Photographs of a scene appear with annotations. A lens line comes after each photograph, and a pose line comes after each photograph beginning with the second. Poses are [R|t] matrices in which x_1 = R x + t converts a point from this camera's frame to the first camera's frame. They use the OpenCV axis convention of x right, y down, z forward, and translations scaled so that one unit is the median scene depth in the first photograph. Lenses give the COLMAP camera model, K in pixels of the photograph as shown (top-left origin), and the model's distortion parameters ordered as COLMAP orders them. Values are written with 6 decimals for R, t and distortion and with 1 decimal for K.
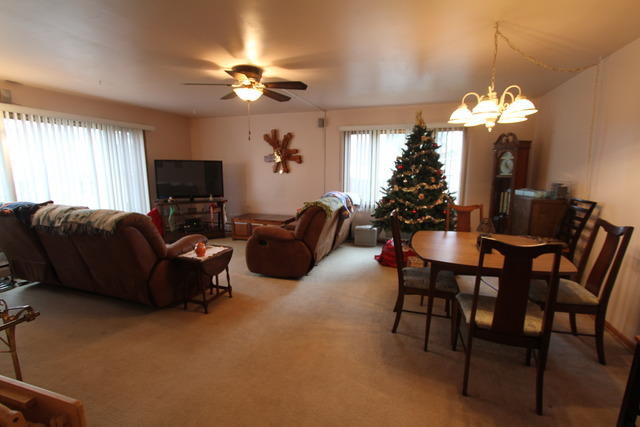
lens RADIAL K [[294.3, 0, 323.6], [0, 294.3, 217.2], [0, 0, 1]] dist [-0.017978, 0.000087]
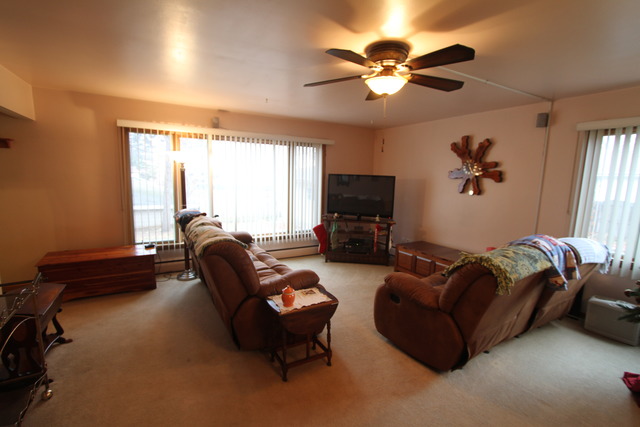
lens RADIAL K [[294.3, 0, 323.6], [0, 294.3, 217.2], [0, 0, 1]] dist [-0.017978, 0.000087]
pose [[0.755981, 0.106372, -0.645893, 0.064939], [-0.130430, 0.991401, 0.010613, -0.060599], [0.641467, 0.076221, 0.763354, 0.242065]]
